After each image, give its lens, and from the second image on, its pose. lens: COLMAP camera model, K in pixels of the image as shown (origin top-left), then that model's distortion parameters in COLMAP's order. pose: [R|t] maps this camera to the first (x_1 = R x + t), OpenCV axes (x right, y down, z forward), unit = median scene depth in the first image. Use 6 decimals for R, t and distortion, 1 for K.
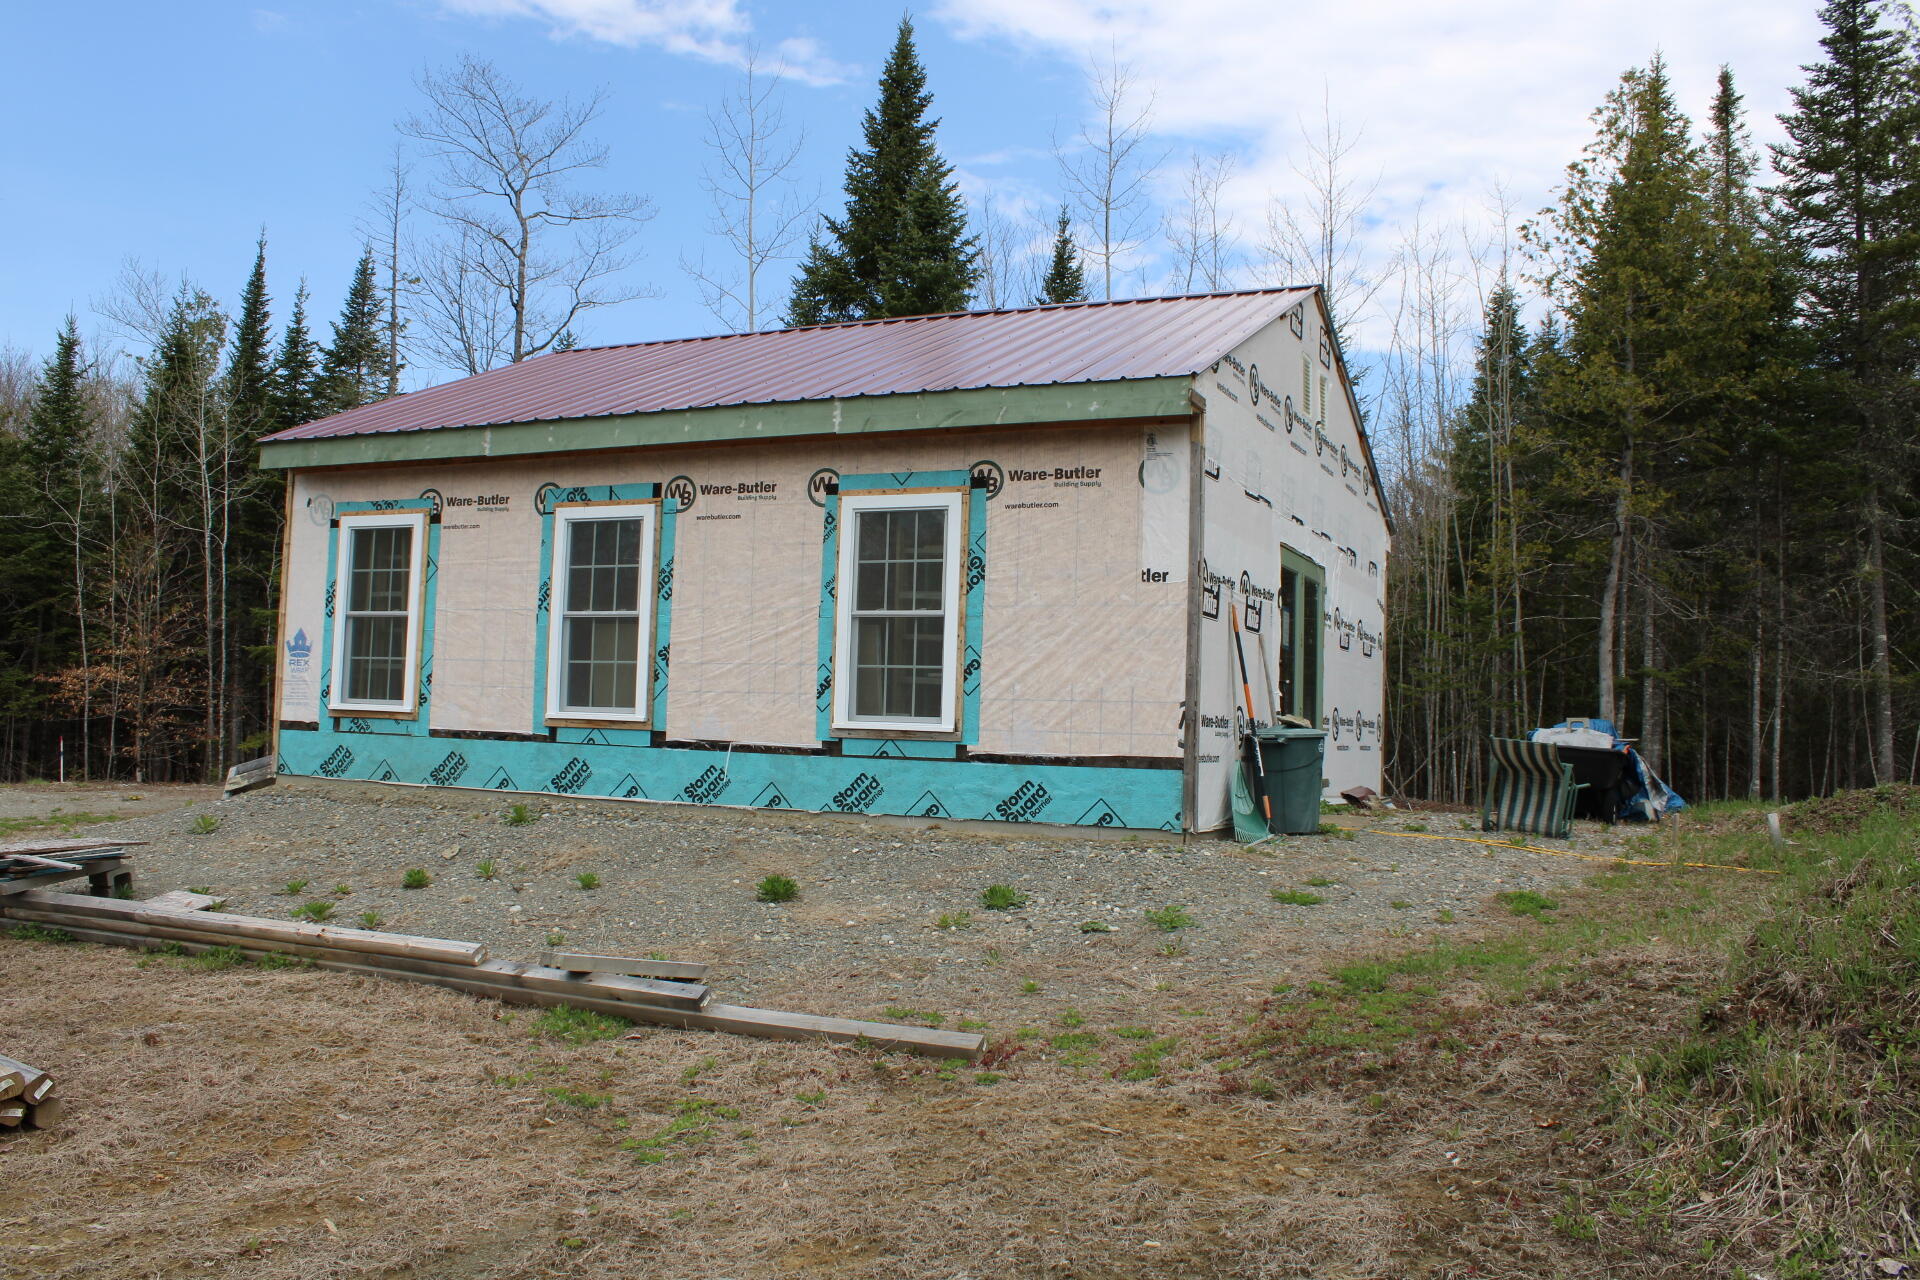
lens RADIAL K [[1591.6, 0, 960.0], [0, 1591.6, 640.0], [0, 0, 1]] dist [-0.171658, 0.156134]
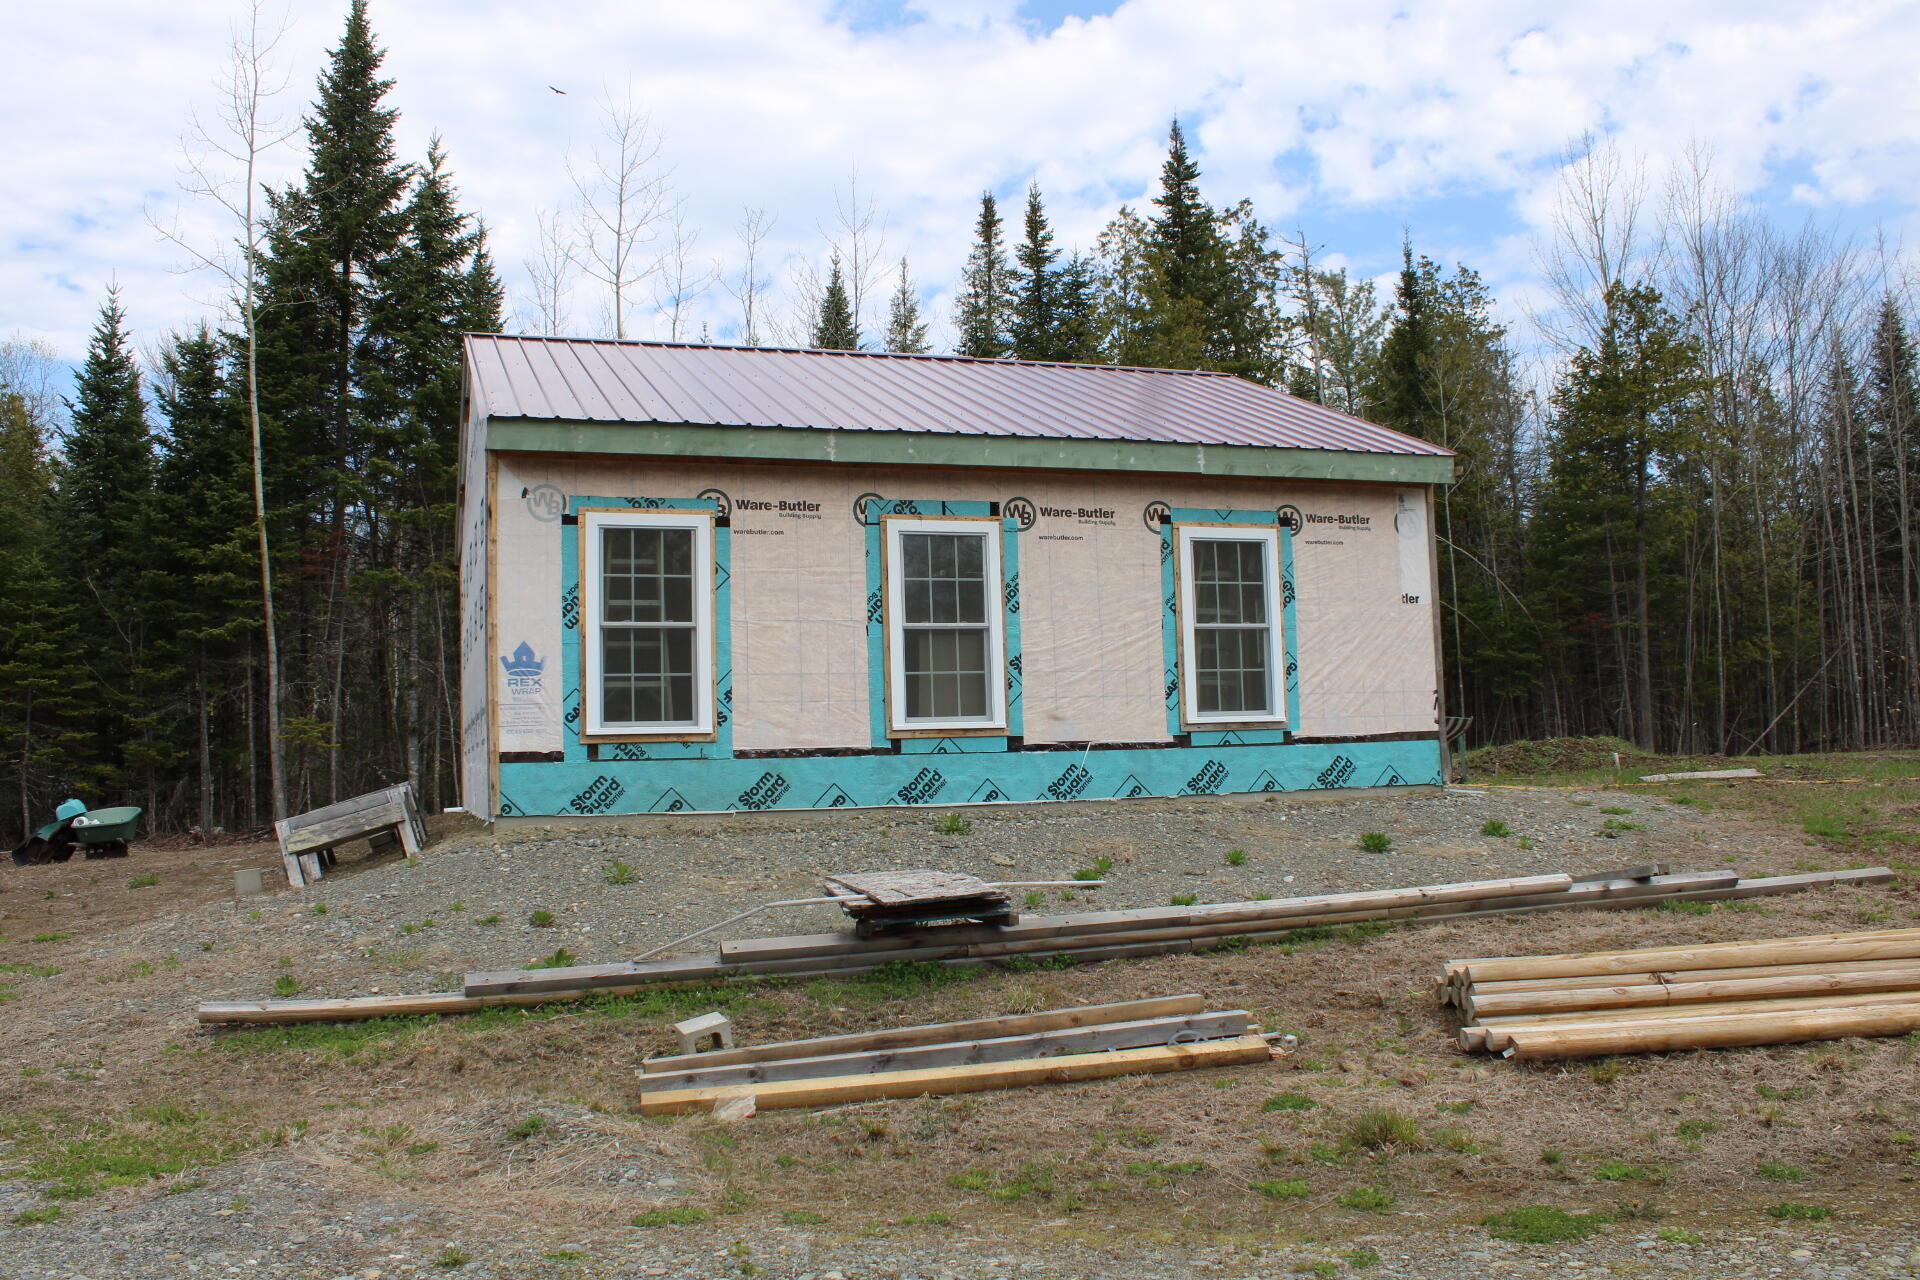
lens RADIAL K [[1591.6, 0, 960.0], [0, 1591.6, 640.0], [0, 0, 1]] dist [-0.171658, 0.156134]
pose [[0.732379, 0.000454, 0.680897, -0.916246], [0.013685, 0.999788, -0.015386, 0.008736], [-0.680760, 0.020586, 0.732217, 0.235421]]
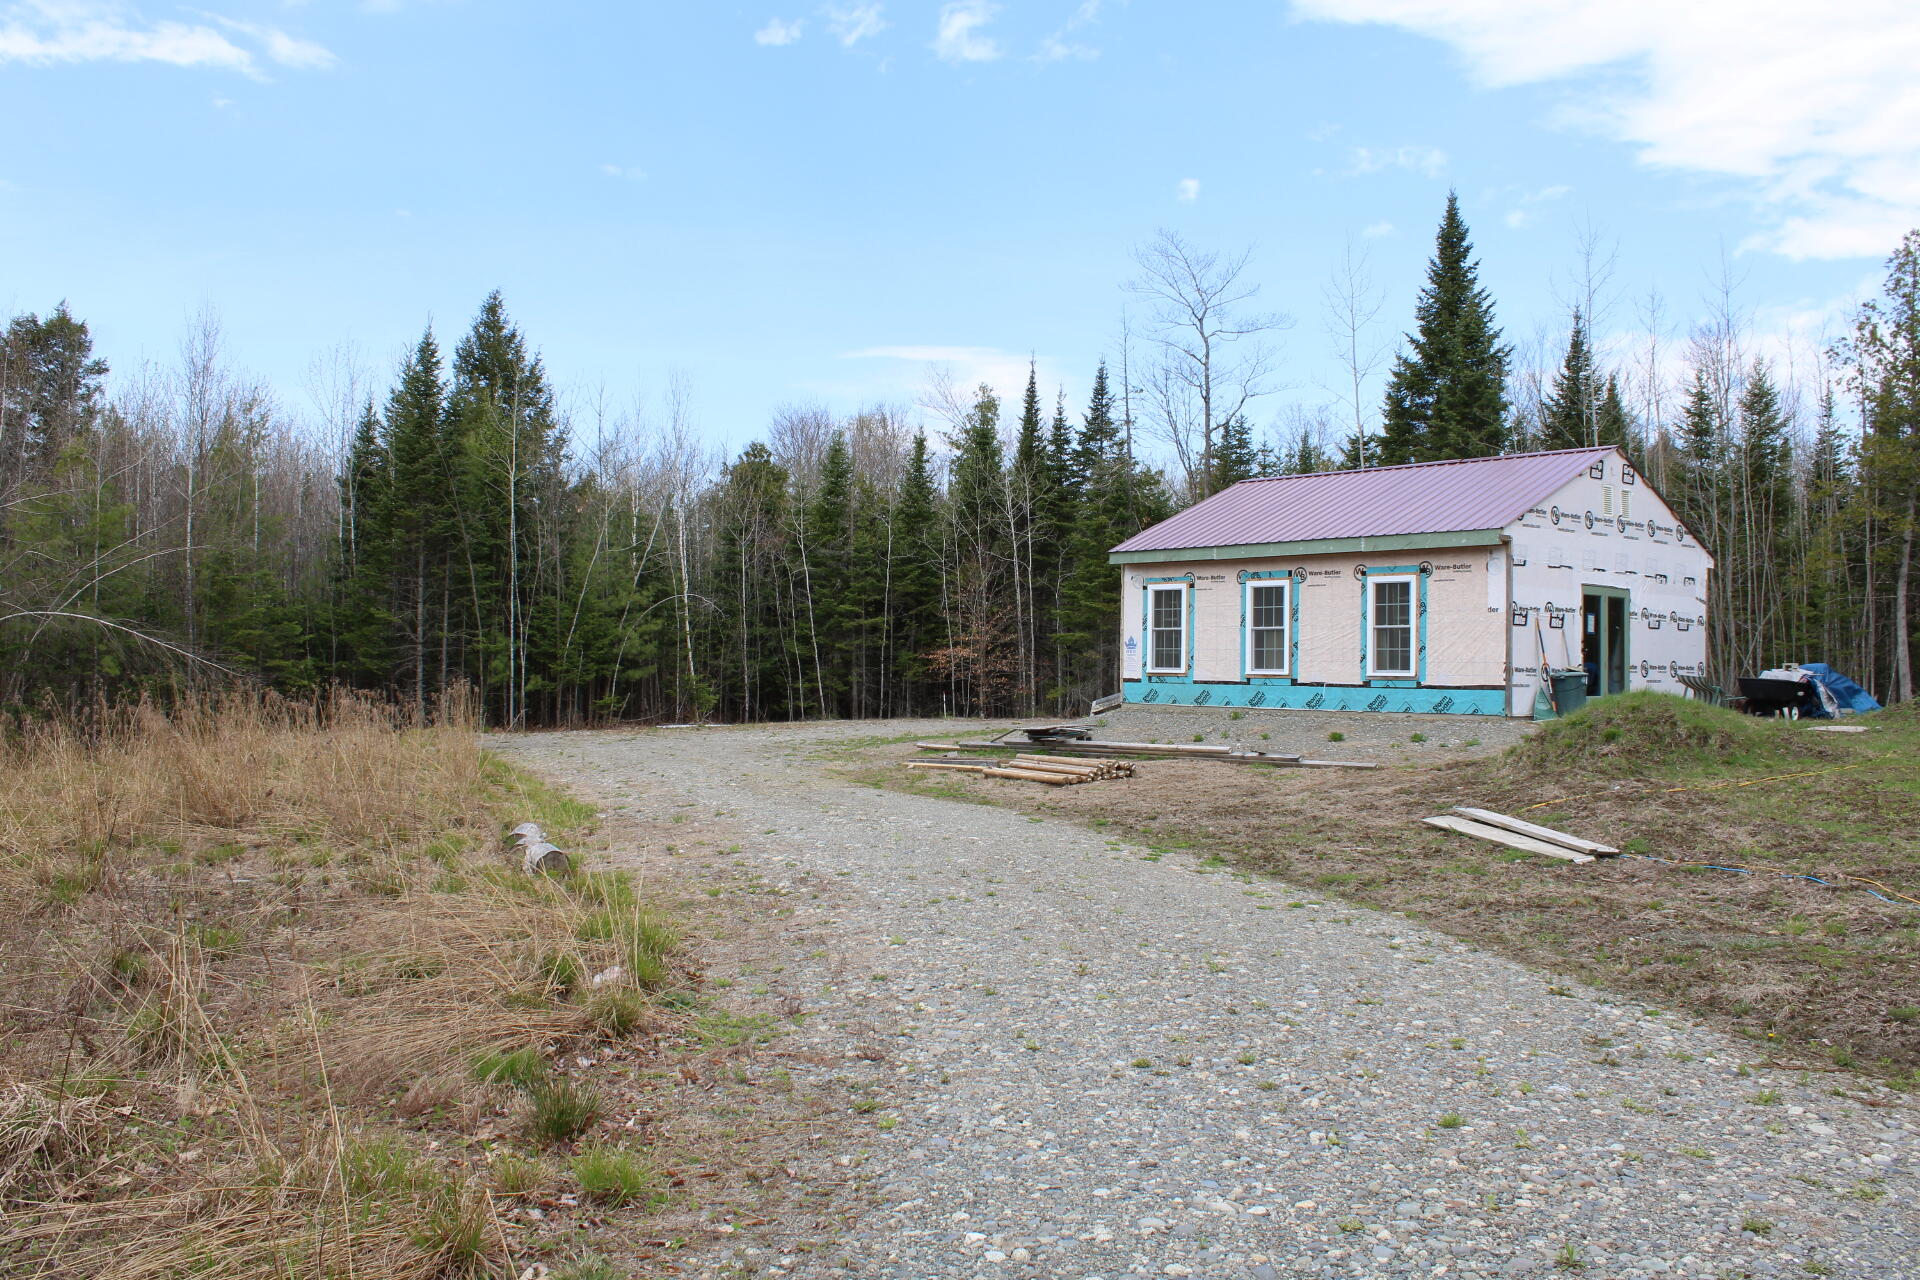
lens RADIAL K [[1591.6, 0, 960.0], [0, 1591.6, 640.0], [0, 0, 1]] dist [-0.171658, 0.156134]
pose [[0.911496, -0.027090, -0.410415, 0.302655], [0.039516, 0.998981, 0.021823, -0.066287], [0.409405, -0.036110, 0.911638, -1.259167]]
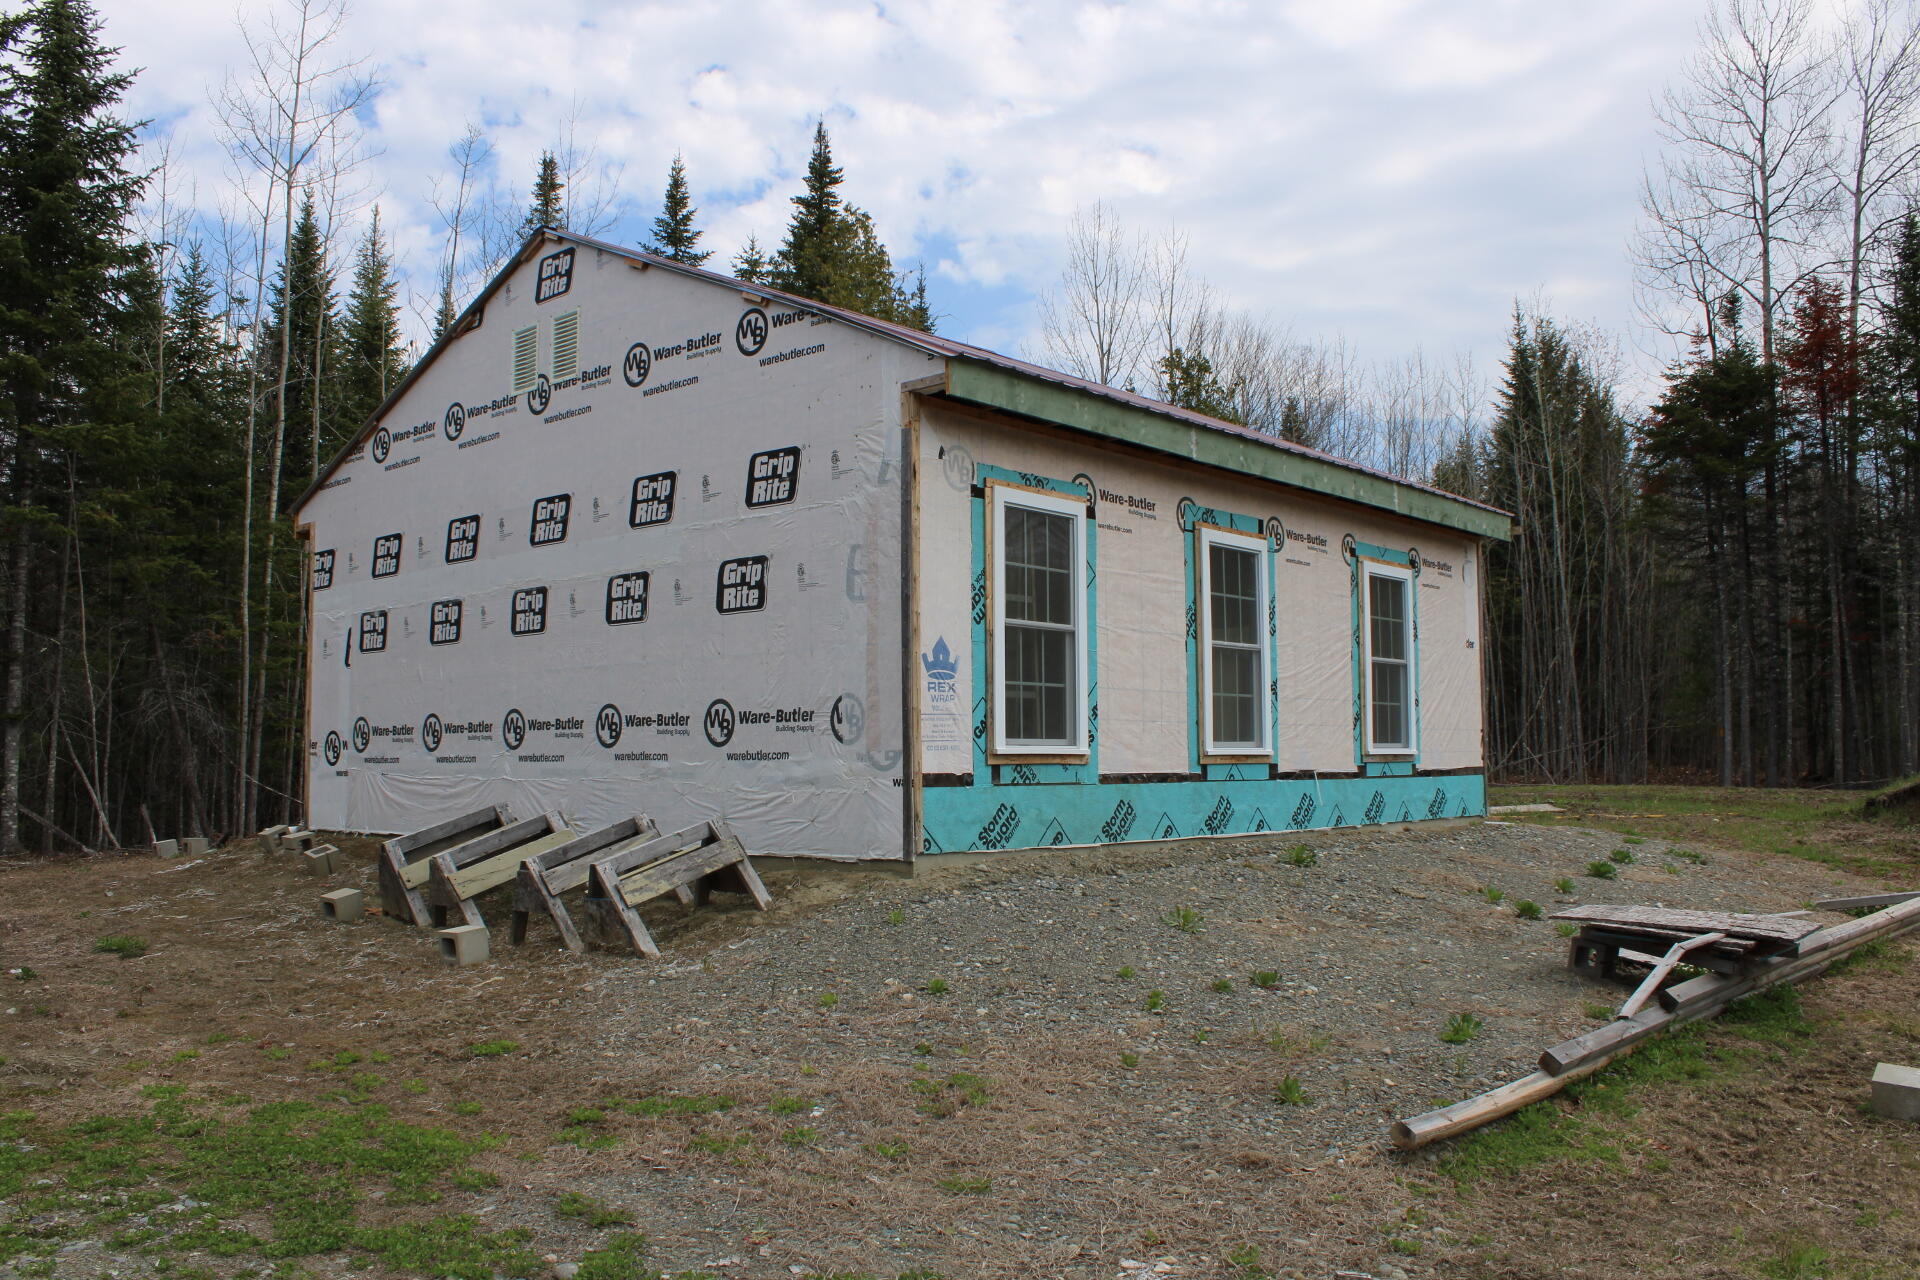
lens RADIAL K [[1591.6, 0, 960.0], [0, 1591.6, 640.0], [0, 0, 1]] dist [-0.171658, 0.156134]
pose [[0.301058, 0.040905, 0.952728, -1.194725], [-0.040641, 0.998722, -0.030037, 0.016038], [-0.952739, -0.029677, 0.302336, 0.859822]]
